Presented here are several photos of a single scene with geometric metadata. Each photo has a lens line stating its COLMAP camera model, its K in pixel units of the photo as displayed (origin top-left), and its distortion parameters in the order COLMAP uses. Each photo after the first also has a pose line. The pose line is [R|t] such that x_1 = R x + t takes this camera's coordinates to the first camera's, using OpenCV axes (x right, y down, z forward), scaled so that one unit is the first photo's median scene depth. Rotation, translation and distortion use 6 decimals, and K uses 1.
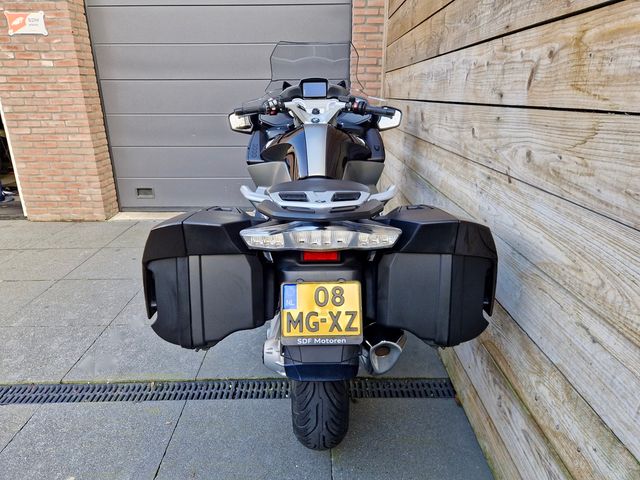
lens RADIAL K [[429.6, 0, 314.6], [0, 429.6, 239.6], [0, 0, 1]] dist [0.062345, -0.056443]
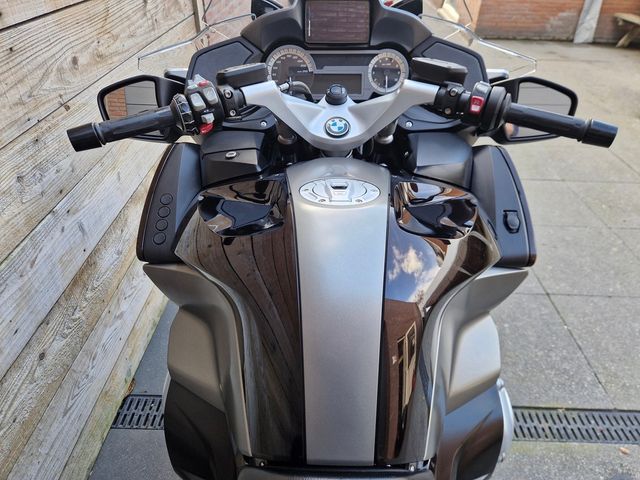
lens RADIAL K [[439.8, 0, 322.8], [0, 439.8, 238.0], [0, 0, 1]] dist [0.006897, 0.004312]
pose [[-0.999836, -0.016032, -0.008376, -0.049989], [-0.016093, 0.577028, 0.816566, -0.631196], [-0.008258, 0.816567, -0.577191, 1.520480]]
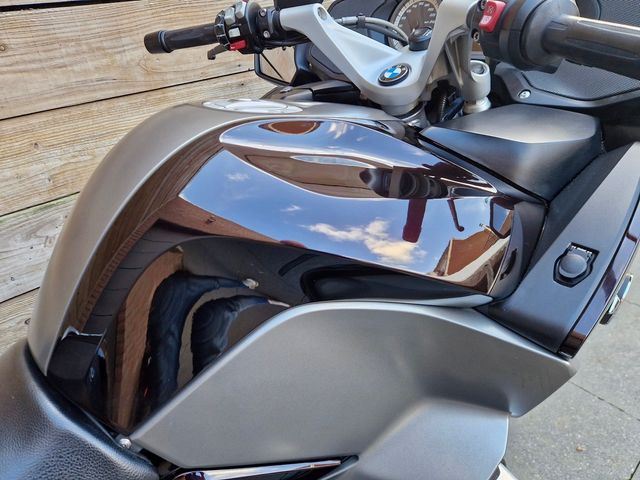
lens RADIAL K [[431.0, 0, 319.5], [0, 431.0, 235.1], [0, 0, 1]] dist [0.059317, -0.053026]
pose [[-0.670494, -0.335461, 0.661743, -0.363015], [0.296492, 0.696464, 0.653476, -0.447177], [-0.680096, 0.634353, -0.367513, 1.391013]]
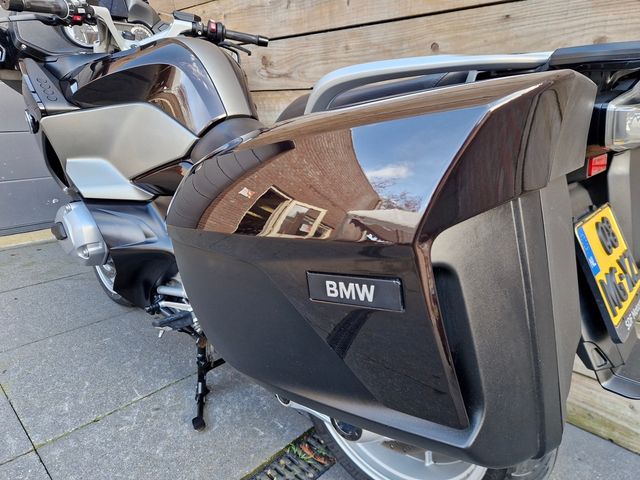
lens RADIAL K [[434.2, 0, 318.9], [0, 434.2, 235.4], [0, 0, 1]] dist [0.059015, -0.060139]
pose [[0.688755, -0.190788, 0.699440, -0.485410], [0.222412, 0.973837, 0.046622, 0.015935], [-0.690036, 0.123452, 0.713169, 0.647045]]
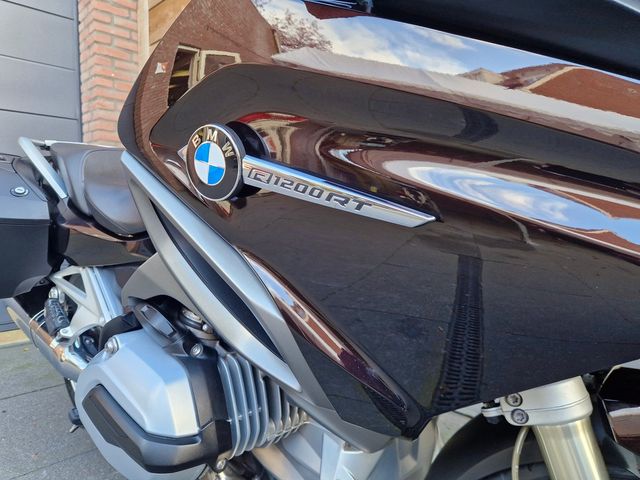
lens RADIAL K [[432.8, 0, 314.9], [0, 432.8, 236.6], [0, 0, 1]] dist [0.051906, -0.057860]
pose [[0.687263, -0.033198, 0.725650, -0.456037], [0.221645, 0.960901, -0.165959, -0.003905], [-0.691769, 0.274894, 0.667750, 0.916669]]
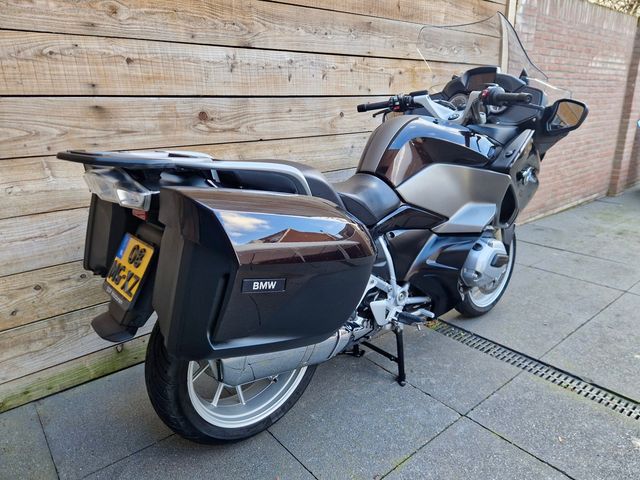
lens RADIAL K [[425.6, 0, 320.0], [0, 425.6, 240.0], [0, 0, 1]] dist [0.056458, -0.049605]
pose [[-0.648885, -0.205037, 0.732740, -0.818846], [0.269914, 0.838352, 0.473615, -0.655289], [-0.711403, 0.505099, -0.488652, 2.160841]]
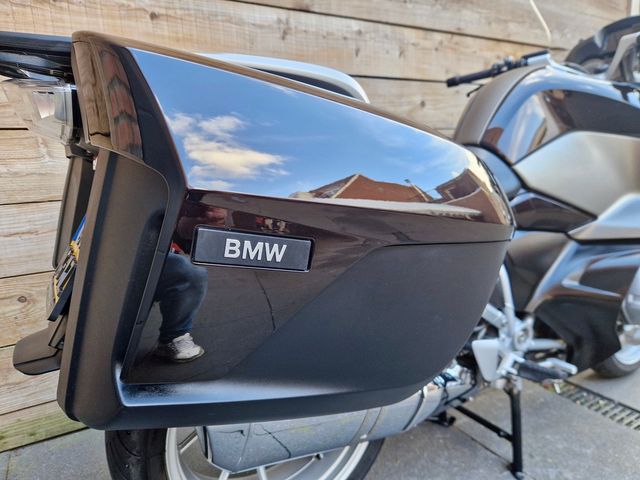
lens RADIAL K [[437.7, 0, 321.5], [0, 437.7, 244.8], [0, 0, 1]] dist [0.002107, -0.003010]
pose [[-0.520005, -0.145067, 0.841754, -0.591813], [0.311135, 0.885600, 0.344831, -0.439048], [-0.795481, 0.441213, -0.415381, 2.040138]]
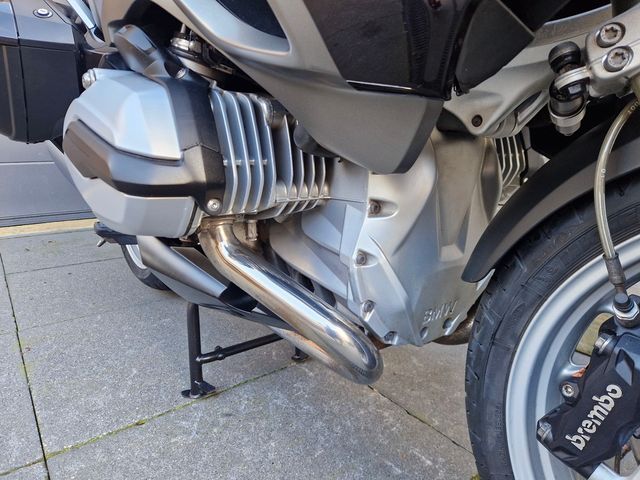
lens RADIAL K [[432.8, 0, 314.9], [0, 432.8, 236.6], [0, 0, 1]] dist [0.051906, -0.057860]
pose [[0.792222, -0.126551, 0.596967, -0.379182], [0.195359, 0.979371, -0.051640, 0.149124], [-0.578117, 0.157533, 0.800602, 0.986734]]
